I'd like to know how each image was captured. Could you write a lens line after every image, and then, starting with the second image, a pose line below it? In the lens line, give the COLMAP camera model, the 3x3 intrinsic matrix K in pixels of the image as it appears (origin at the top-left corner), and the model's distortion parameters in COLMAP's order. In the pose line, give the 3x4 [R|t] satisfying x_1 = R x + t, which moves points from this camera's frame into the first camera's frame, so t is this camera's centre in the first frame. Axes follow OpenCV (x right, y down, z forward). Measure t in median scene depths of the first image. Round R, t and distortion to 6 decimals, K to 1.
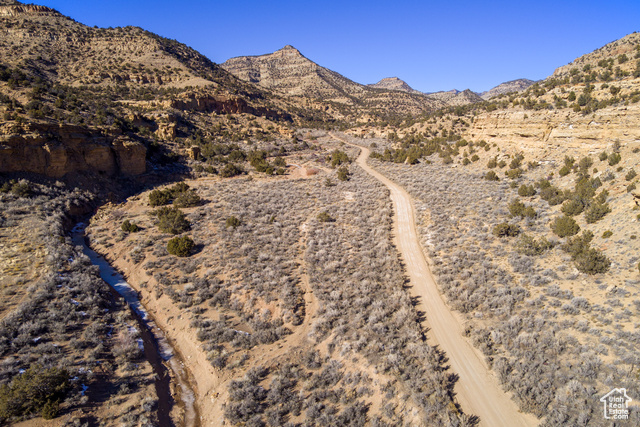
lens RADIAL K [[436.0, 0, 335.0], [0, 436.0, 205.1], [0, 0, 1]] dist [-0.062688, 0.000315]
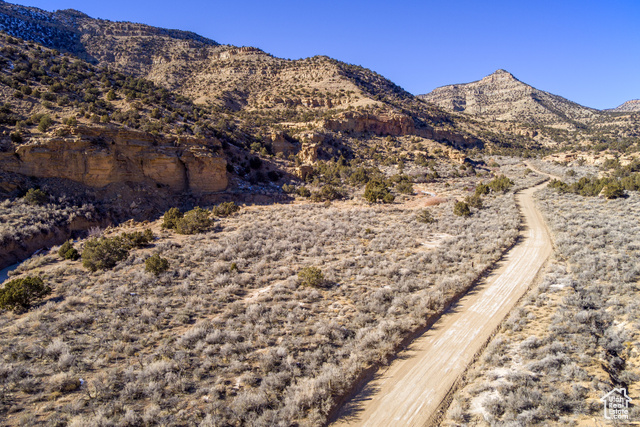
lens RADIAL K [[441.9, 0, 292.9], [0, 441.9, 196.9], [0, 0, 1]] dist [-0.073402, 0.020479]
pose [[0.847927, 0.049388, -0.527808, 0.062947], [-0.098674, 0.992955, -0.065607, -0.008786], [0.520849, 0.107710, 0.846826, 0.153509]]
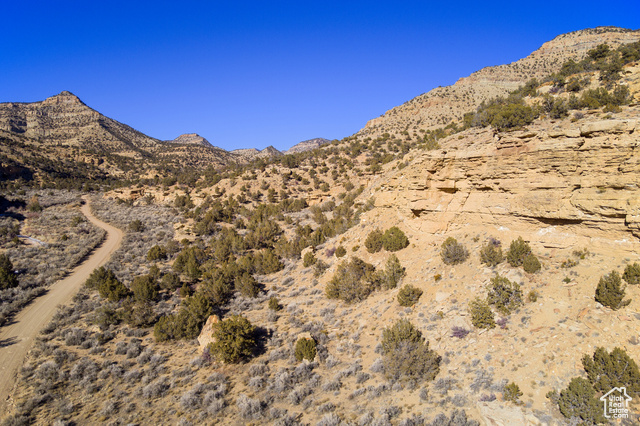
lens RADIAL K [[433.0, 0, 297.7], [0, 433.0, 195.6], [0, 0, 1]] dist [-0.050146, -0.001855]
pose [[0.934366, -0.015809, 0.355964, 0.071833], [0.070013, 0.987686, -0.139912, -0.077322], [-0.349369, 0.155651, 0.923966, 0.422200]]
